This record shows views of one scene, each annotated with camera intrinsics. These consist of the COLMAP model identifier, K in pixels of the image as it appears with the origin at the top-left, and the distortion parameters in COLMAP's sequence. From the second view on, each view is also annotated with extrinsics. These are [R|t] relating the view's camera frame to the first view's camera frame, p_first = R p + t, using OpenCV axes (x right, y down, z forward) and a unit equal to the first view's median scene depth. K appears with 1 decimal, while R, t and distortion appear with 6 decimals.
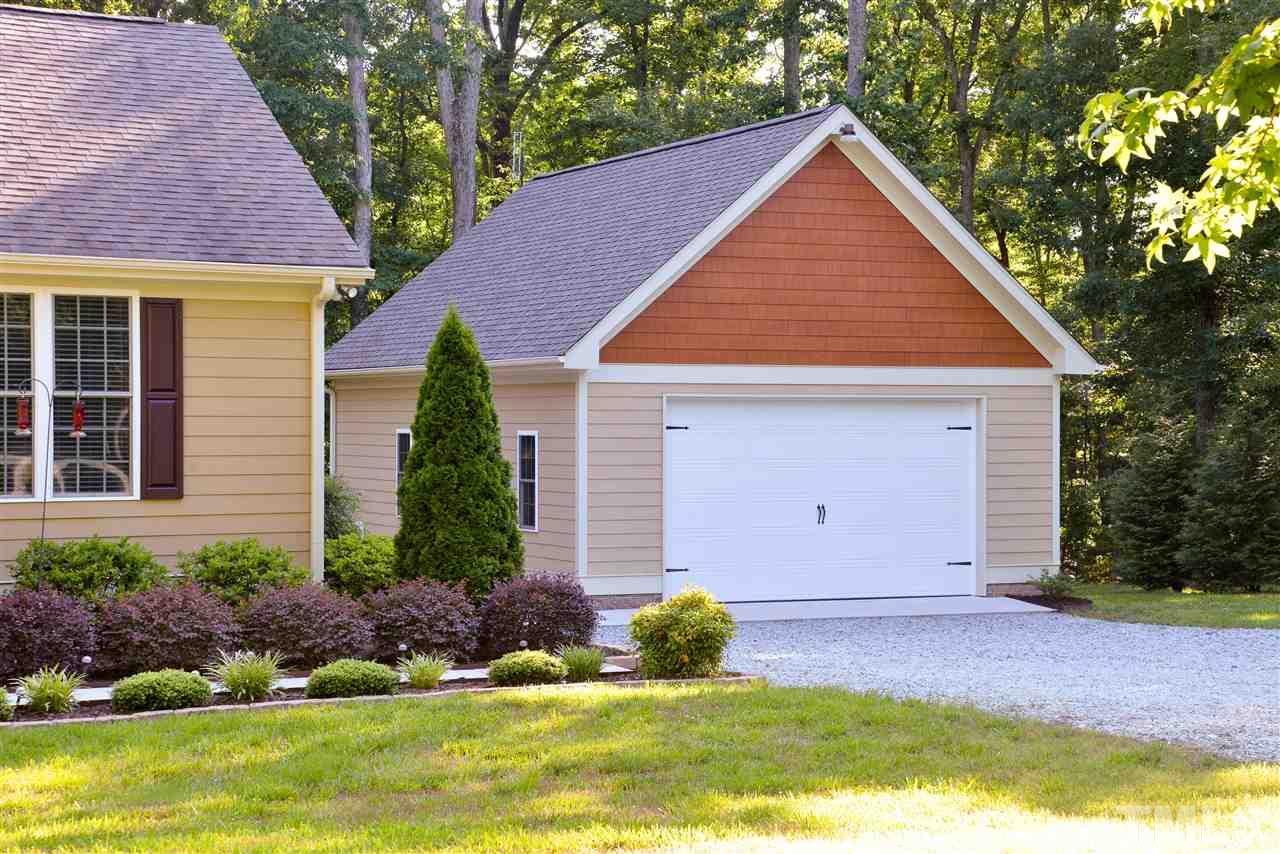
lens RADIAL K [[2360.4, 0, 640.0], [0, 2360.4, 427.0], [0, 0, 1]] dist [0.390394, 0.036038]
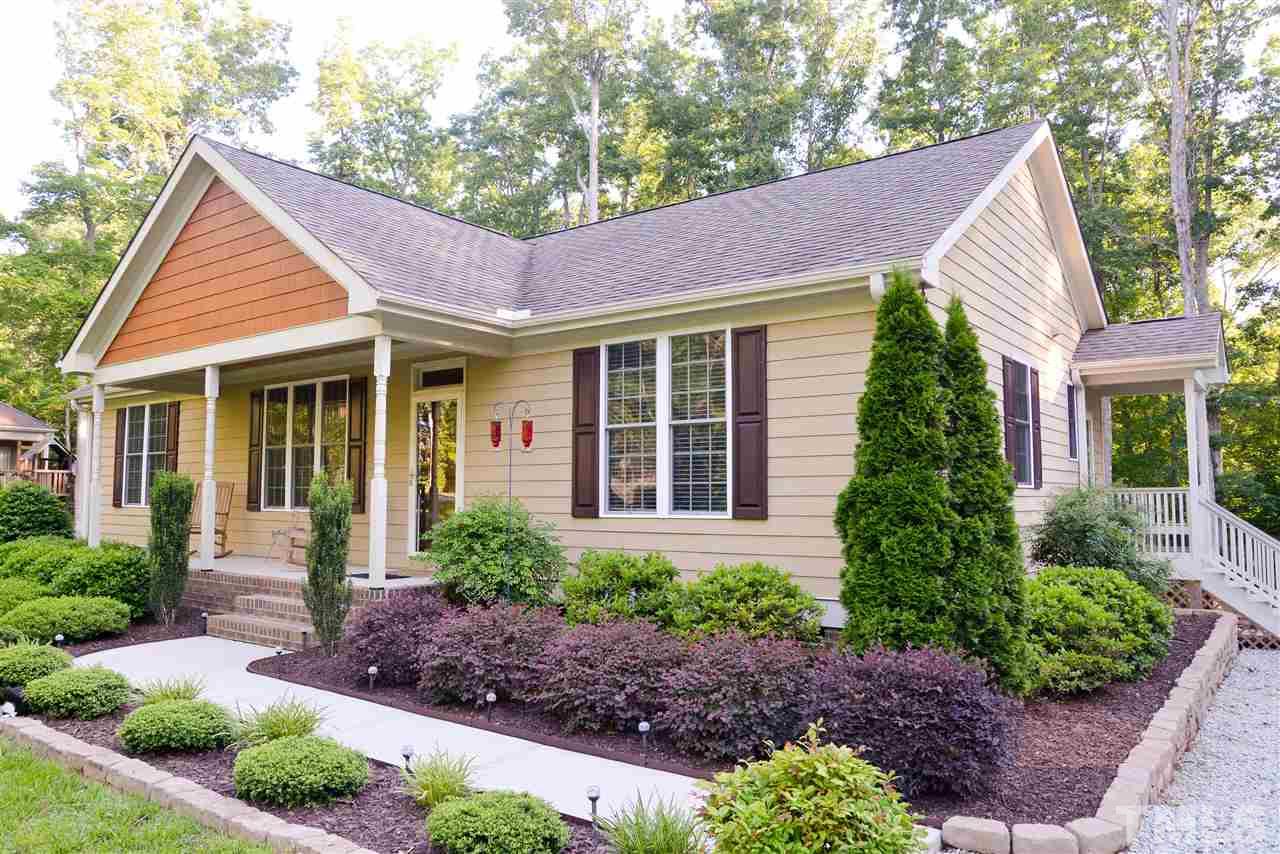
lens RADIAL K [[915.1, 0, 640.8], [0, 915.1, 420.4], [0, 0, 1]] dist [-0.048801, 0.002598]
pose [[0.463729, -0.073208, -0.882947, 0.129229], [-0.001914, 0.996495, -0.083627, 0.020635], [0.885975, 0.040470, 0.461963, 0.771375]]
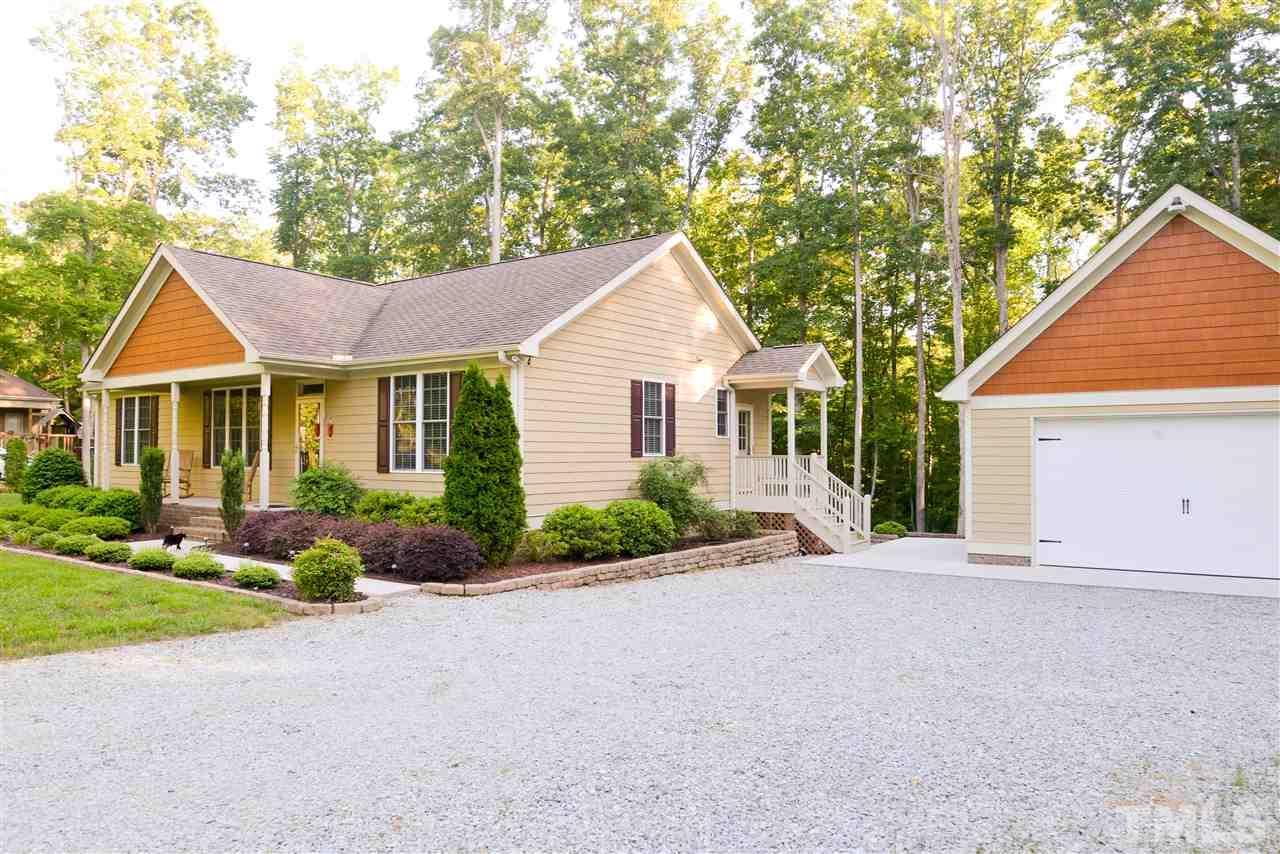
lens RADIAL K [[877.0, 0, 640.0], [0, 877.0, 427.0], [0, 0, 1]] dist [-0.063223, 0.003780]
pose [[0.488996, -0.023854, -0.871960, 0.494098], [-0.002526, 0.999583, -0.028762, 0.012016], [0.872282, 0.016267, 0.488732, 0.778179]]
